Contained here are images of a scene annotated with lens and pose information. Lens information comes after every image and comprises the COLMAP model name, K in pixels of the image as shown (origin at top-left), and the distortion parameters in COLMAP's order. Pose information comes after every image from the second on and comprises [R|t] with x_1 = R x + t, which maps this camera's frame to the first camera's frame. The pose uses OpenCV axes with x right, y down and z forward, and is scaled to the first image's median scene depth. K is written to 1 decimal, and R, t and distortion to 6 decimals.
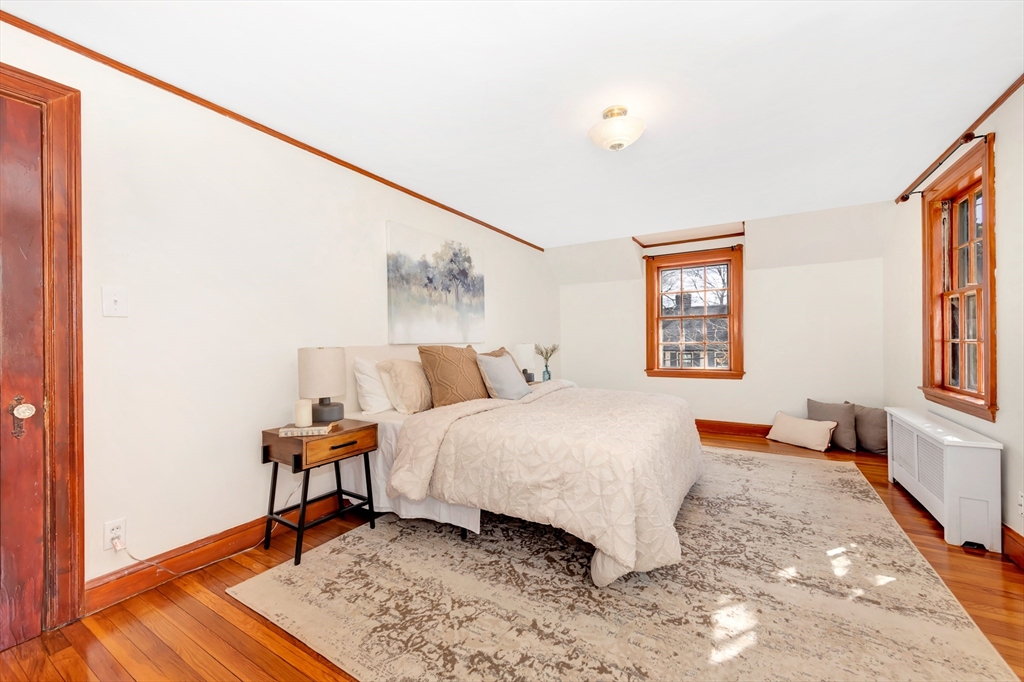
lens RADIAL K [[401.6, 0, 512.0], [0, 401.6, 341.0], [0, 0, 1]] dist [0.001120, -0.000043]
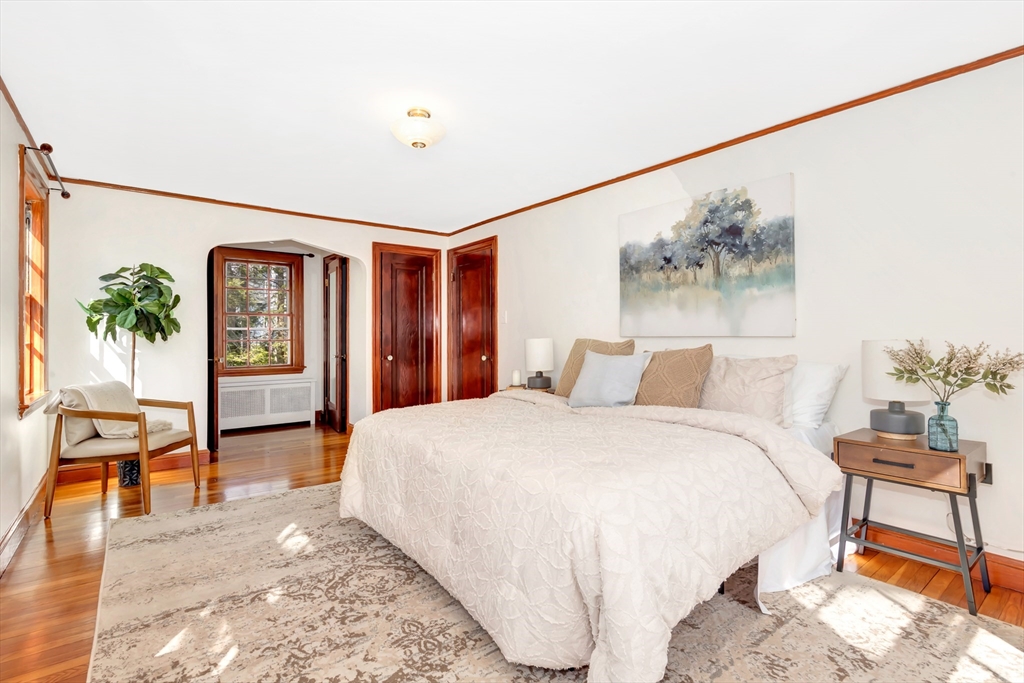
lens RADIAL K [[481.9, 0, 511.0], [0, 481.9, 330.6], [0, 0, 1]] dist [0.001414, 0.000234]
pose [[-0.357480, 0.005358, -0.933906, 1.337502], [0.010383, 0.999945, 0.001763, -0.018187], [0.933863, -0.009067, -0.357516, 1.678537]]
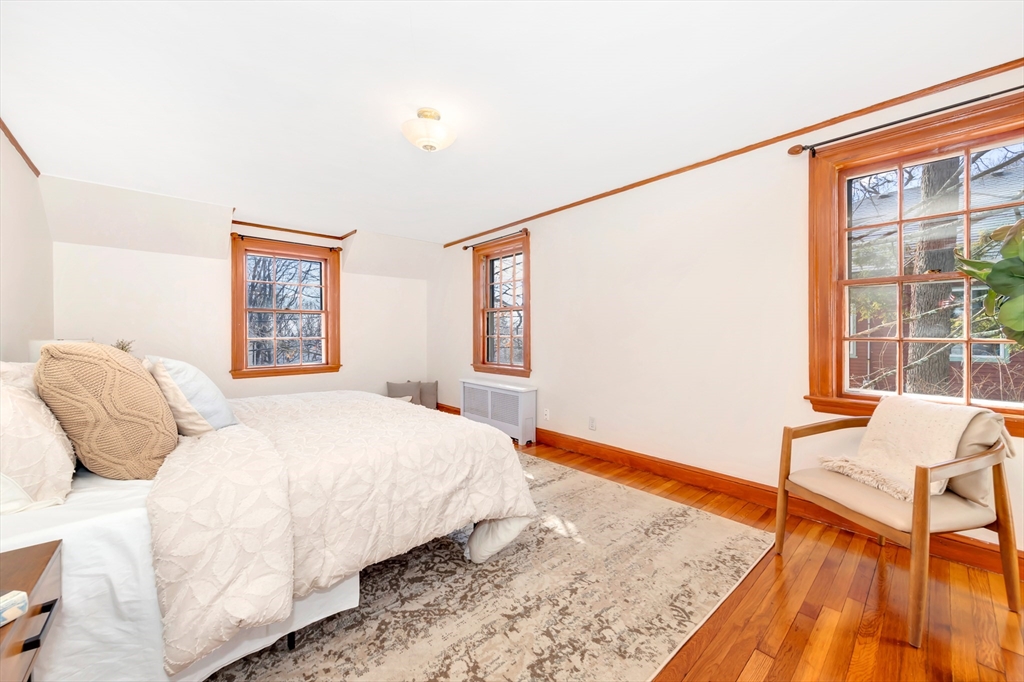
lens RADIAL K [[386.3, 0, 518.9], [0, 386.3, 337.3], [0, 0, 1]] dist [0.000139, -0.000061]
pose [[0.283788, -0.000728, 0.958887, -0.632865], [-0.001335, 0.999998, 0.001154, 0.001547], [-0.958886, -0.001608, 0.283787, 0.510333]]
